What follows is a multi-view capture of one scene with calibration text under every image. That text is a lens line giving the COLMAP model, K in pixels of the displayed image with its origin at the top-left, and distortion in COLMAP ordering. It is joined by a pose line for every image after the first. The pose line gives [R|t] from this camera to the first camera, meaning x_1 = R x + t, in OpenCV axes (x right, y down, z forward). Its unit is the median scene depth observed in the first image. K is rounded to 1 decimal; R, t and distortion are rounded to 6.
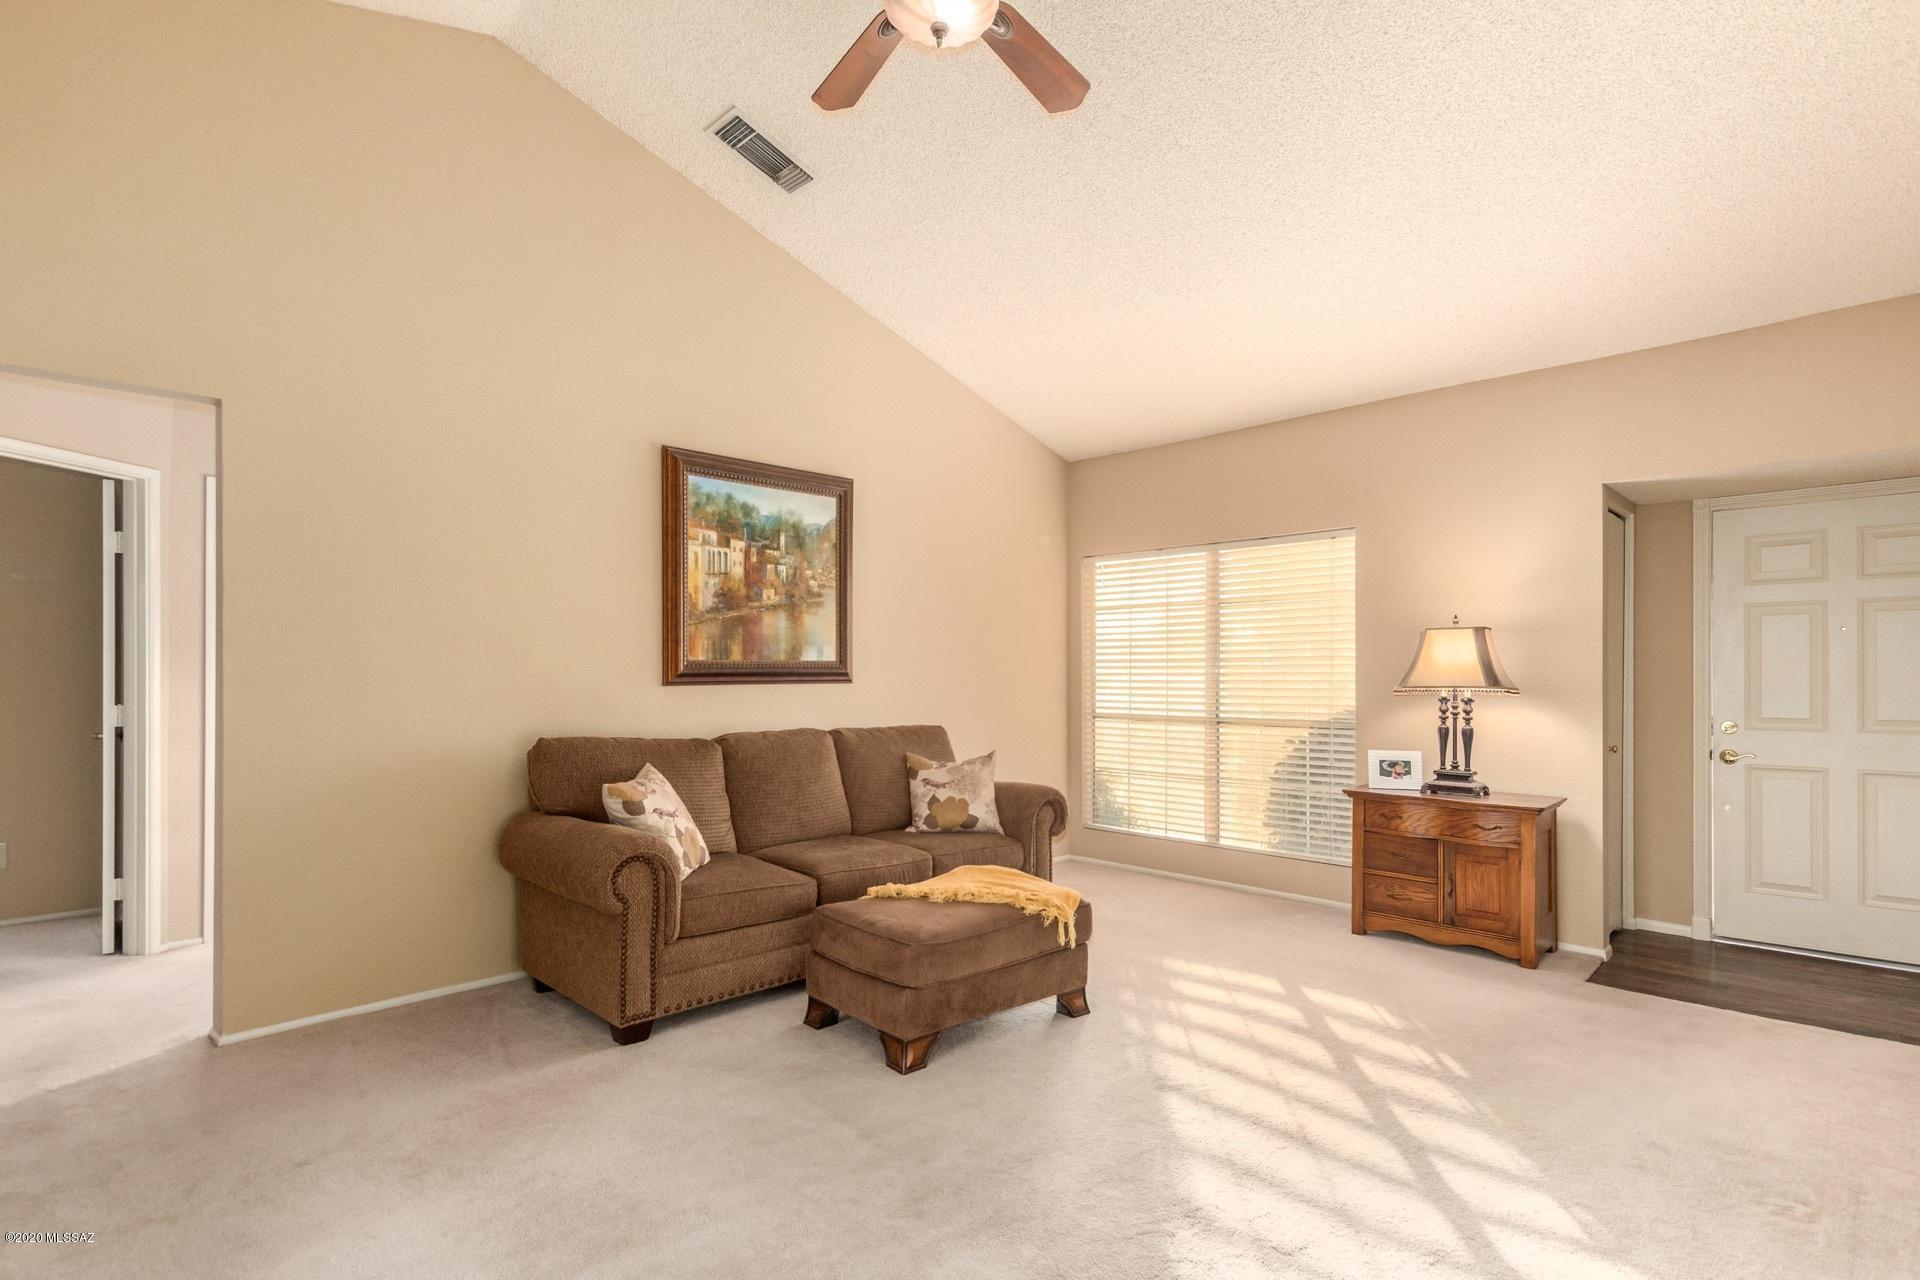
lens RADIAL K [[926.9, 0, 951.1], [0, 926.9, 672.3], [0, 0, 1]] dist [0.002207, 0.000159]
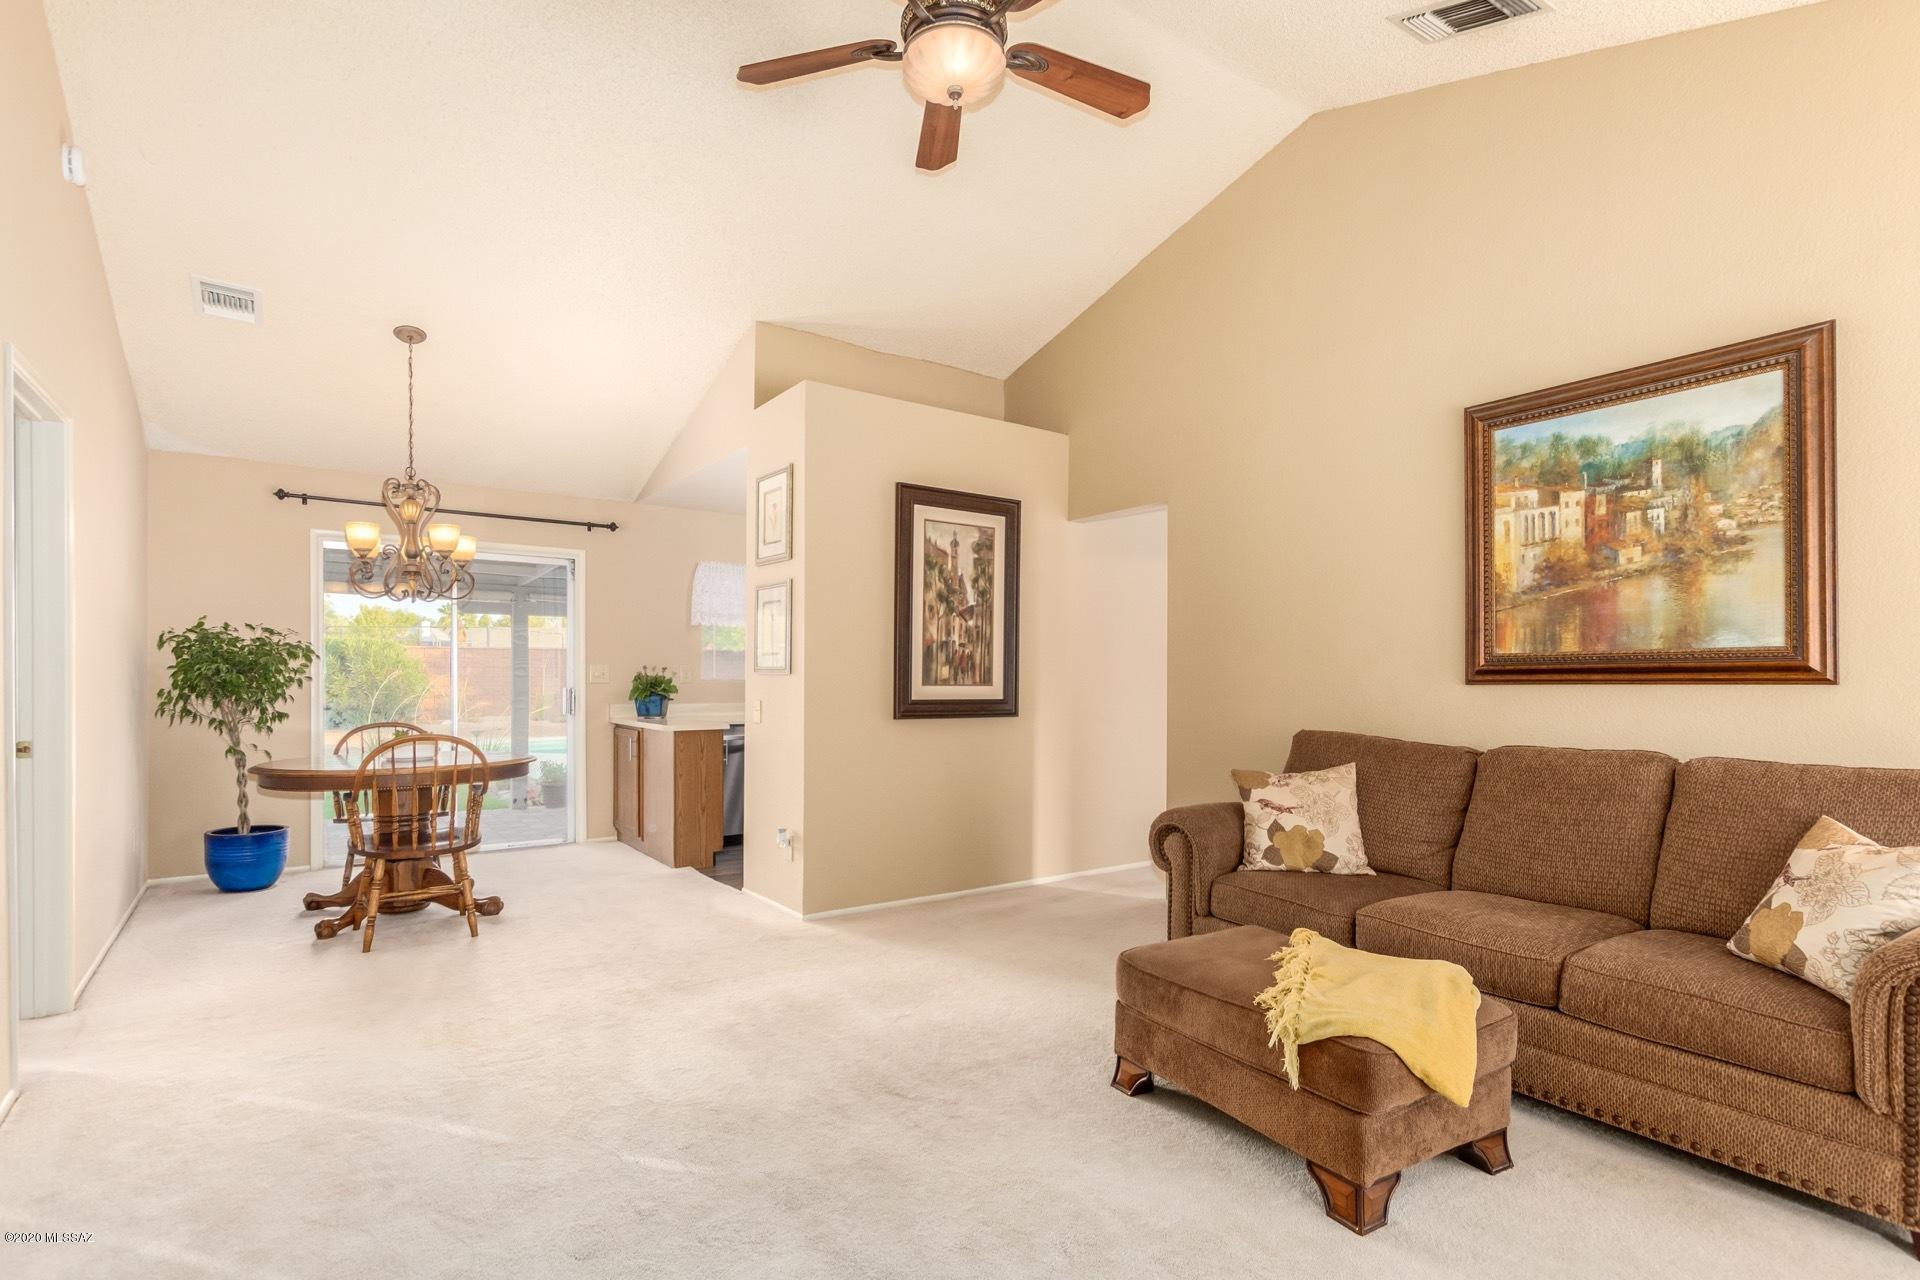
lens RADIAL K [[926.9, 0, 951.1], [0, 926.9, 672.3], [0, 0, 1]] dist [0.002207, 0.000159]
pose [[-0.163792, -0.008063, -0.986462, 0.586762], [0.000960, 0.999965, -0.008333, 0.009273], [0.986494, -0.002312, -0.163778, 0.624139]]
